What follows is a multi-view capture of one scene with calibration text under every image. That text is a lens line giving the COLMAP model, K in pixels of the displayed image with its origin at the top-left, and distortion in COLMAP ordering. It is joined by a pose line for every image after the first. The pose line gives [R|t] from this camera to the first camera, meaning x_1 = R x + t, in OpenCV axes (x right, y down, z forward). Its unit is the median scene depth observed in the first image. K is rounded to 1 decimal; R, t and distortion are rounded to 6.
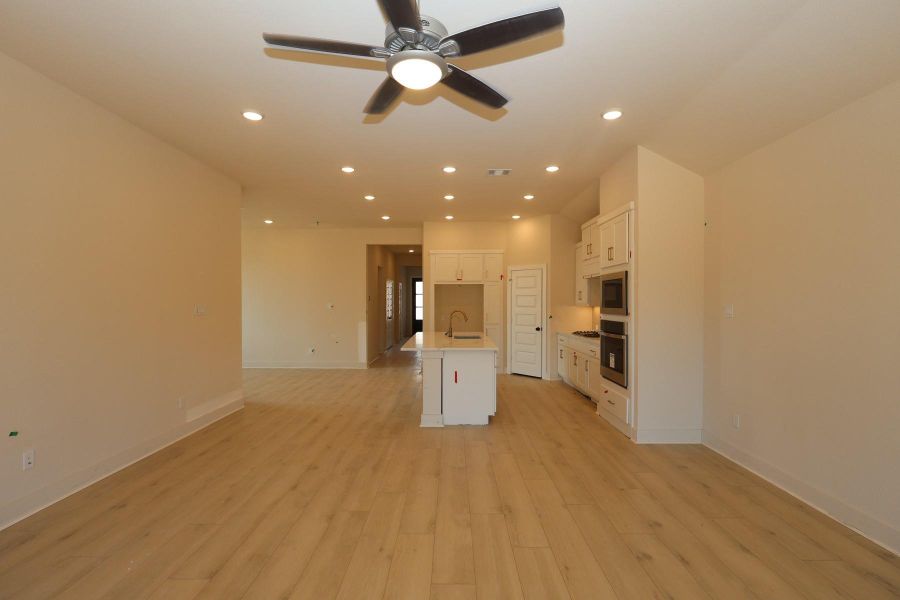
lens RADIAL K [[422.5, 0, 449.4], [0, 422.5, 300.3], [0, 0, 1]] dist [0.002300, 0.001950]
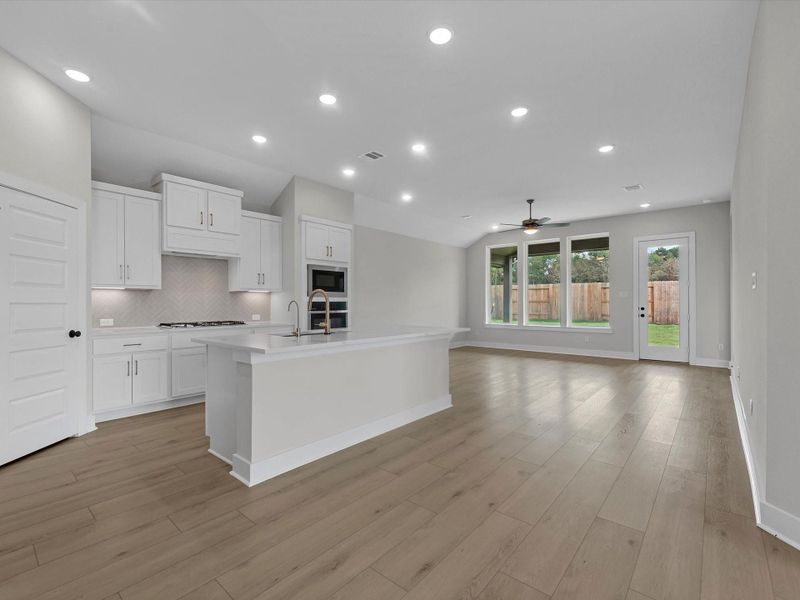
lens RADIAL K [[368.0, 0, 401.3], [0, 368.0, 299.5], [0, 0, 1]] dist [-0.004649, 0.002127]
pose [[-0.766060, 0.009036, 0.642705, -0.337500], [0.003018, 0.999941, -0.010461, 0.034902], [-0.642762, -0.006074, -0.766042, 1.097536]]
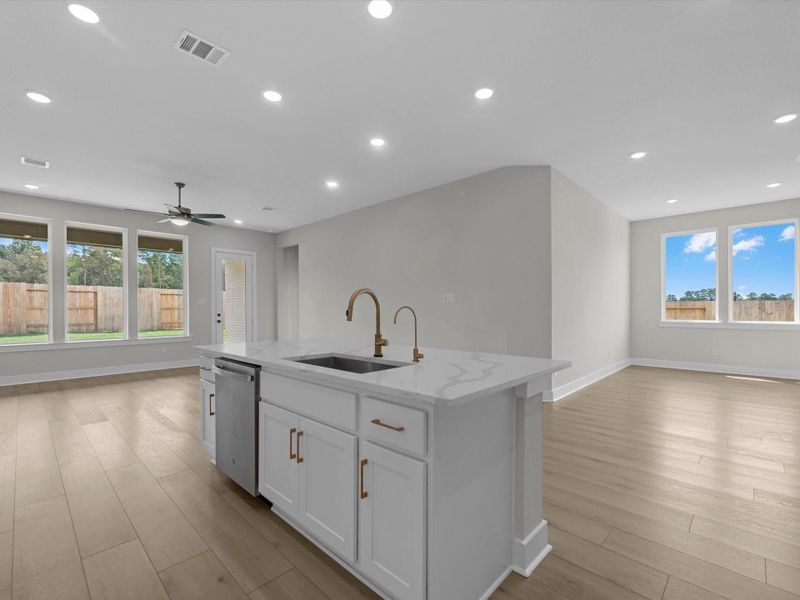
lens RADIAL K [[368.0, 0, 402.8], [0, 368.0, 310.4], [0, 0, 1]] dist [-0.004649, 0.002127]
pose [[-0.688364, 0.007129, -0.725331, 0.195689], [0.002946, 0.999971, 0.007032, 0.032244], [0.725360, 0.002704, -0.688365, 1.036690]]
